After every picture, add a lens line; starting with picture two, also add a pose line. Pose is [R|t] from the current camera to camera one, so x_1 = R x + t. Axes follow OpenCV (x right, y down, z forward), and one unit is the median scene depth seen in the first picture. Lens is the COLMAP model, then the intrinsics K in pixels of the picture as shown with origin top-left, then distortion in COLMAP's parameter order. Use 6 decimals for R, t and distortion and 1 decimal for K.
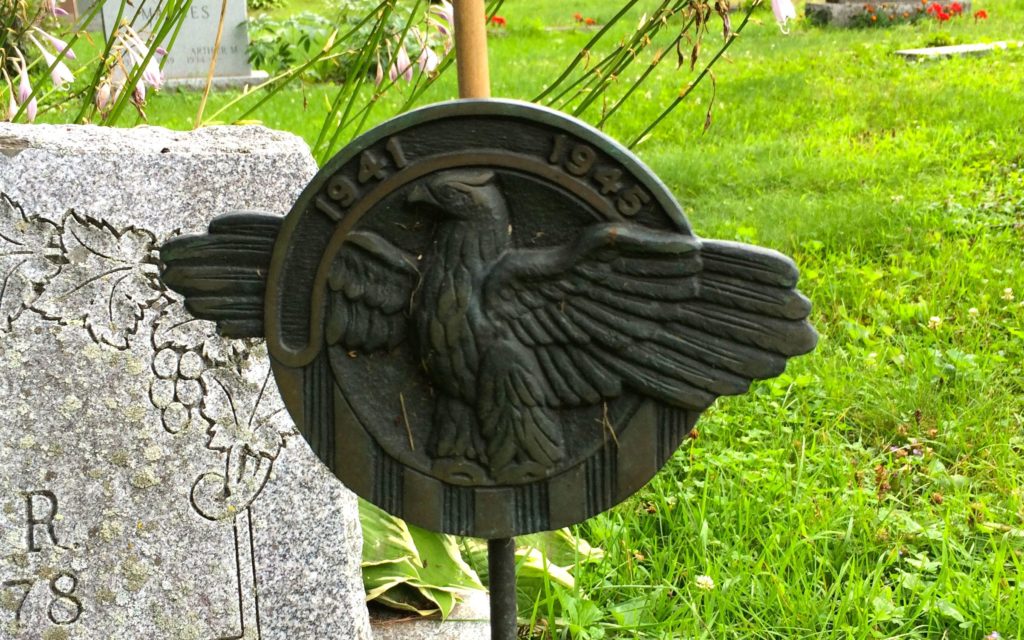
lens RADIAL K [[1151.6, 0, 512.0], [0, 1151.6, 320.0], [0, 0, 1]] dist [0.073428, -0.018711]
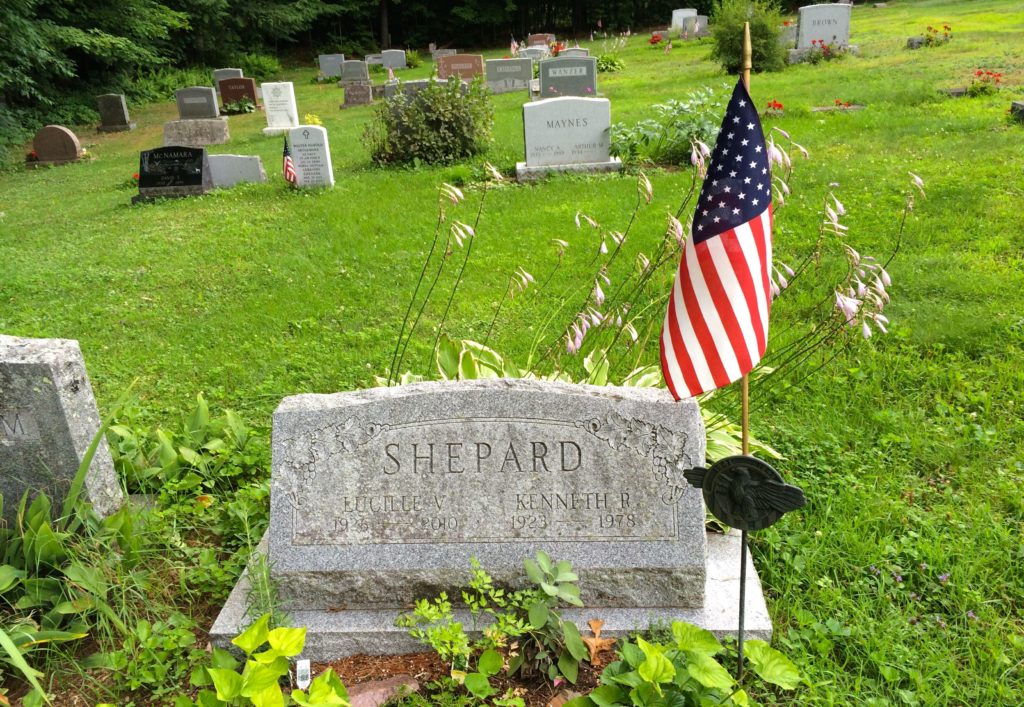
lens RADIAL K [[911.6, 0, 512.0], [0, 911.6, 353.5], [0, 0, 1]] dist [-0.000703, -0.006886]
pose [[0.959171, 0.072782, -0.273300, 0.028814], [-0.045332, 0.993391, 0.105450, -0.574632], [0.279169, -0.088755, 0.956131, -1.829895]]
